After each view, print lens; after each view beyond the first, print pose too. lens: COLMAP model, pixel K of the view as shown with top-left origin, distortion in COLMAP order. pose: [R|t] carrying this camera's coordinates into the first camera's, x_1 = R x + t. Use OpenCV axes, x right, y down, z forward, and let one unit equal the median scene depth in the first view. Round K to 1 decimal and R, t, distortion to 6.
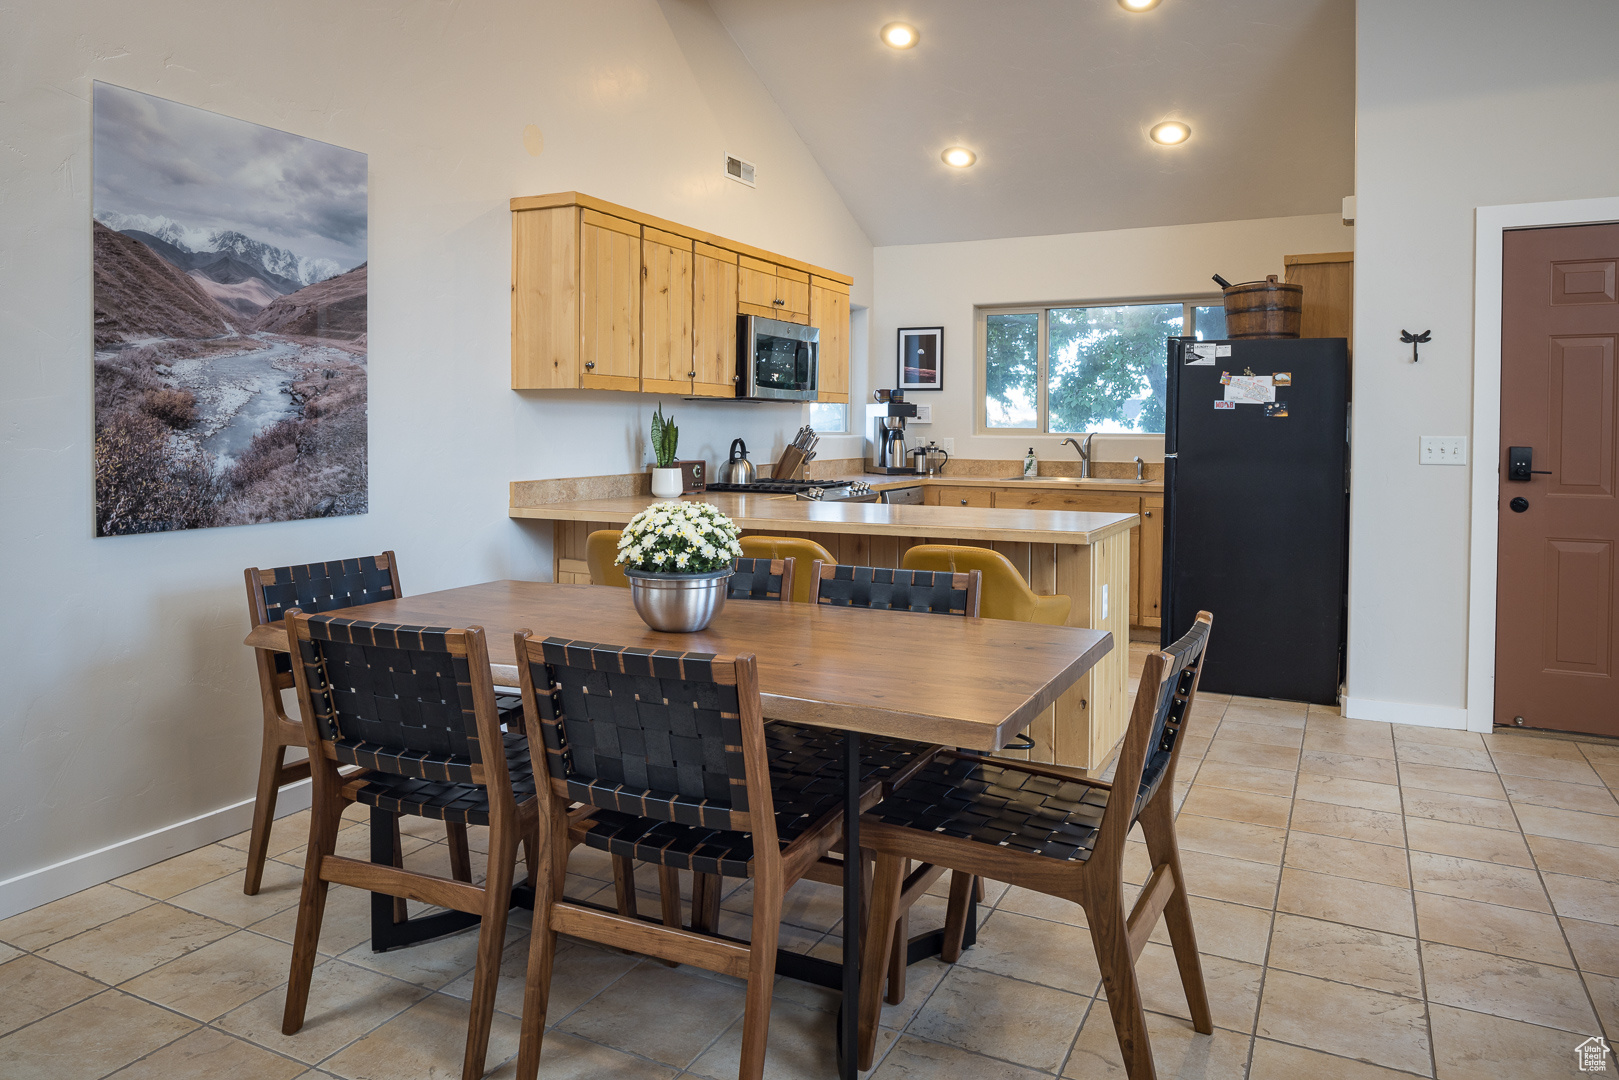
lens RADIAL K [[1097.4, 0, 789.7], [0, 1097.4, 451.9], [0, 0, 1]] dist [-0.008629, 0.001388]
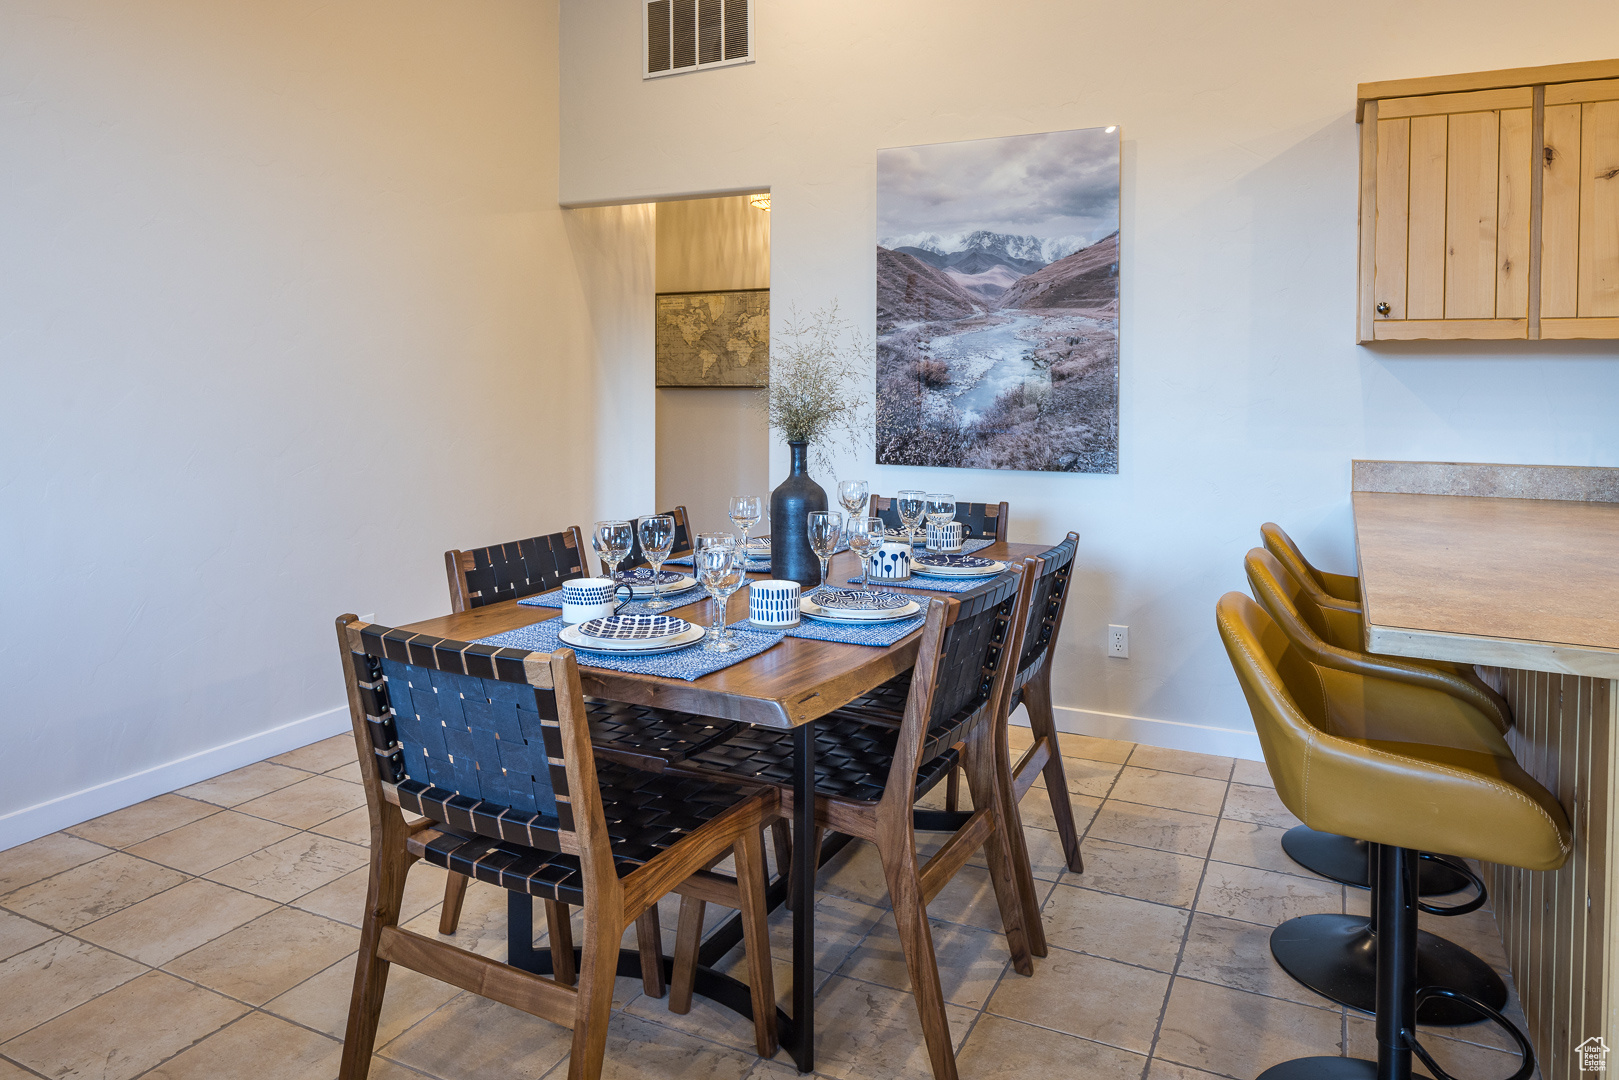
lens RADIAL K [[1097.4, 0, 790.4], [0, 1097.4, 391.5], [0, 0, 1]] dist [-0.008752, 0.000983]
pose [[0.005947, 0.005491, -0.999967, 0.682166], [-0.029122, 0.999562, 0.005316, -0.018664], [0.999558, 0.029090, 0.006104, 0.729473]]
